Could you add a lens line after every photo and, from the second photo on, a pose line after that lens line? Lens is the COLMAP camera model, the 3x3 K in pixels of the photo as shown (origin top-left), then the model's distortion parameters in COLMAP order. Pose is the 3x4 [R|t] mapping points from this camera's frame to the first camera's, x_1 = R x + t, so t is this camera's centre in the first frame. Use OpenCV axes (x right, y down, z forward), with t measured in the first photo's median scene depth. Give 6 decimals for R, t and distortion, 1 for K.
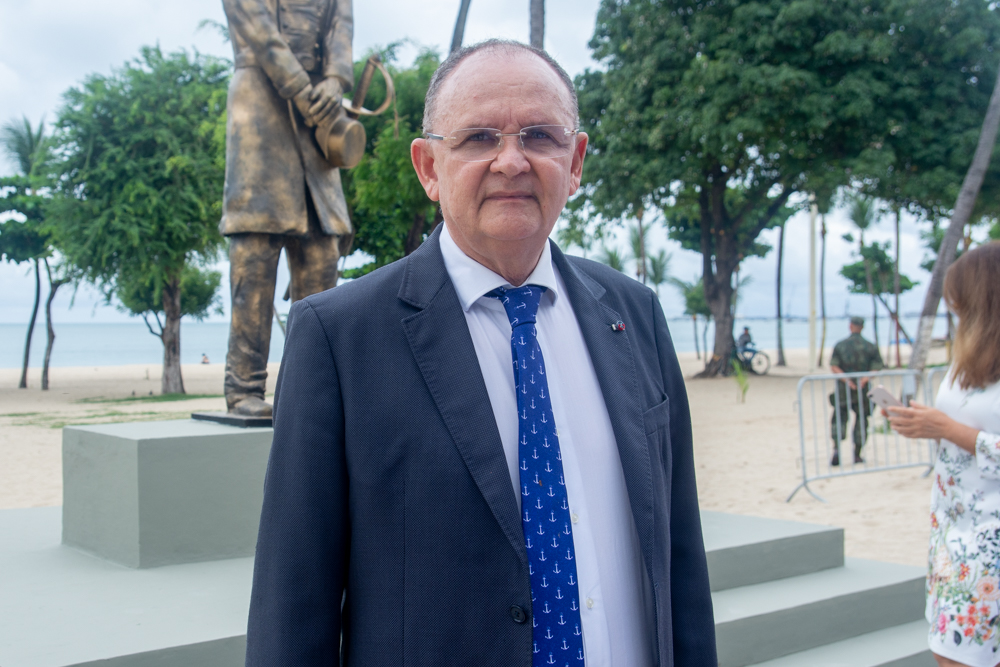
lens RADIAL K [[1385.9, 0, 421.1], [0, 1385.9, 366.3], [0, 0, 1]] dist [-0.000383, 0.111288]
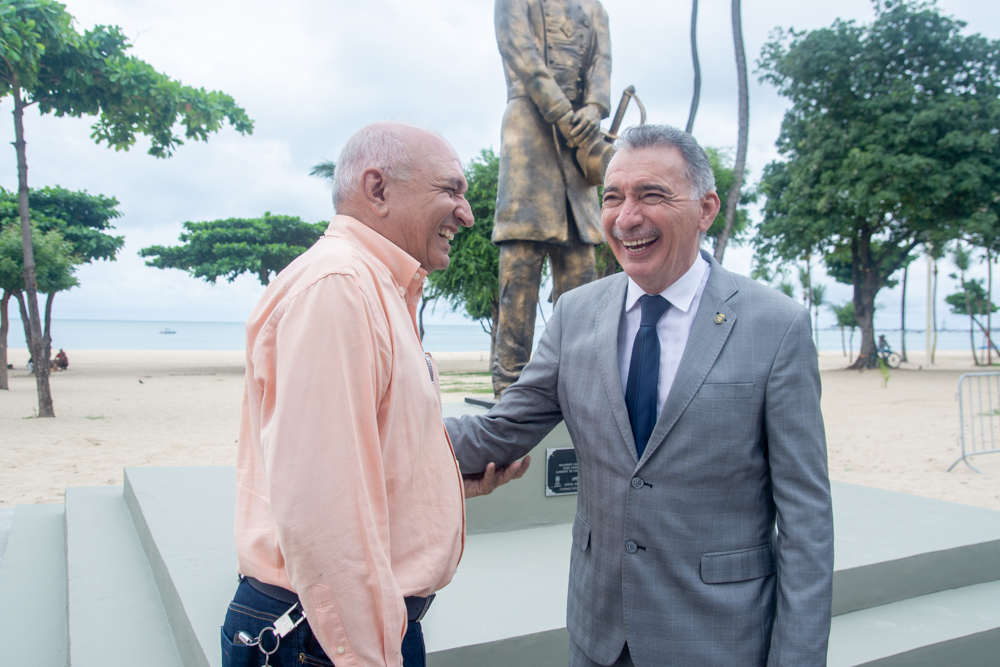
lens RADIAL K [[867.0, 0, 514.0], [0, 867.0, 331.5], [0, 0, 1]] dist [-0.104335, 0.153518]
pose [[0.986270, 0.019303, -0.164007, -0.001529], [-0.023693, 0.999410, -0.024853, -0.000846], [0.163431, 0.028398, 0.986146, 0.058378]]
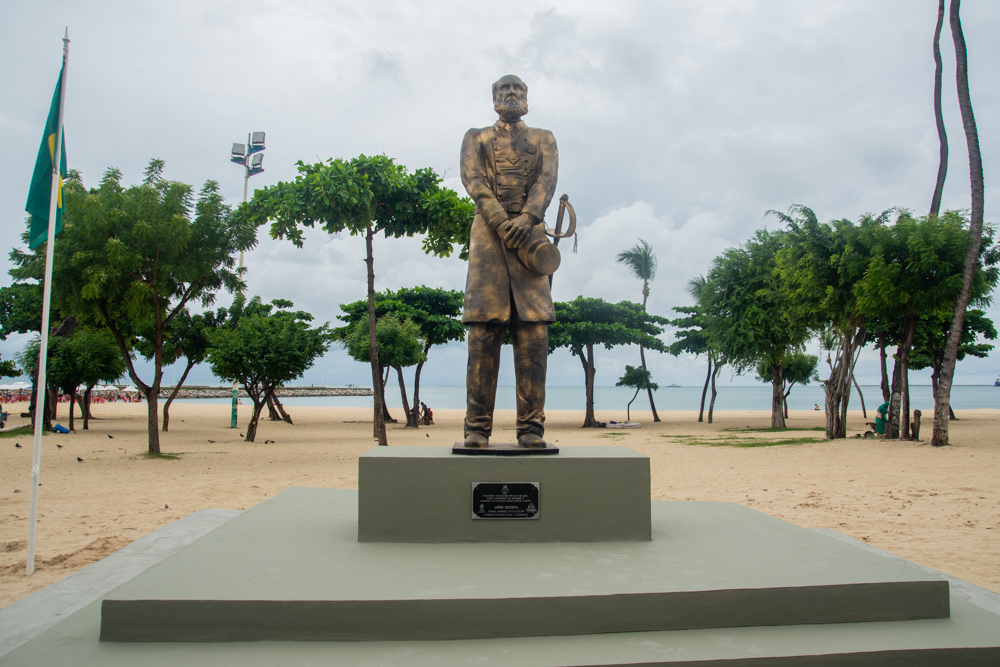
lens RADIAL K [[746.9, 0, 517.9], [0, 746.9, 333.2], [0, 0, 1]] dist [-0.134299, 0.136892]
pose [[0.835446, -0.031080, -0.548693, 0.068245], [-0.025439, 0.995142, -0.095102, -0.001890], [0.548983, 0.093411, 0.830597, 0.069706]]
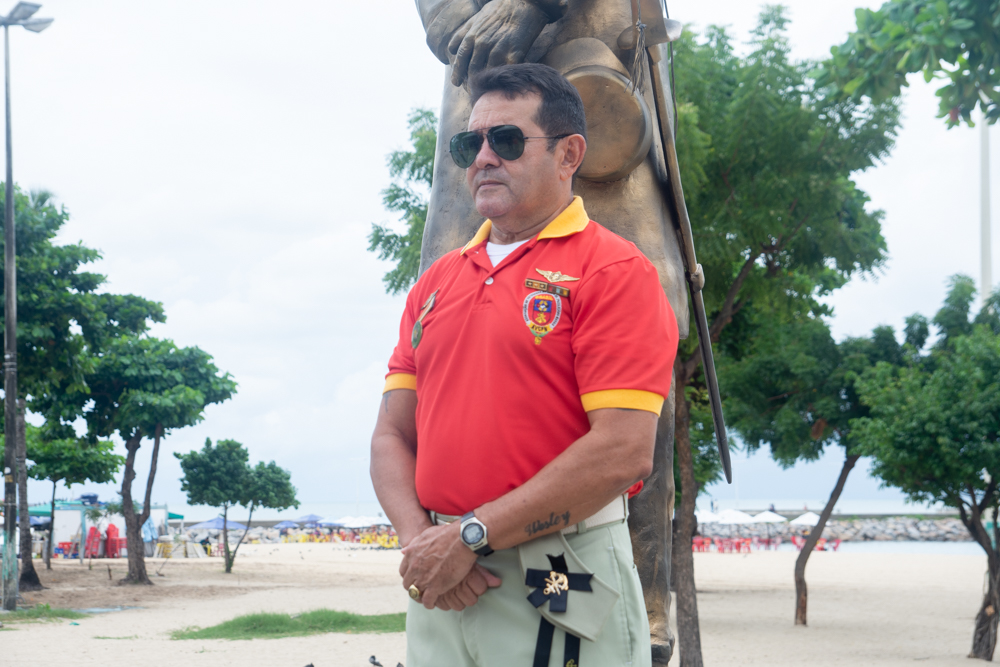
lens RADIAL K [[1894.4, 0, 500.0], [0, 1894.4, 333.5], [0, 0, 1]] dist [0.174471, 0.308982]
pose [[0.287691, -0.084803, -0.953961, 0.099930], [-0.021636, 0.995242, -0.094998, -0.007420], [0.957479, 0.047970, 0.284487, 0.159619]]
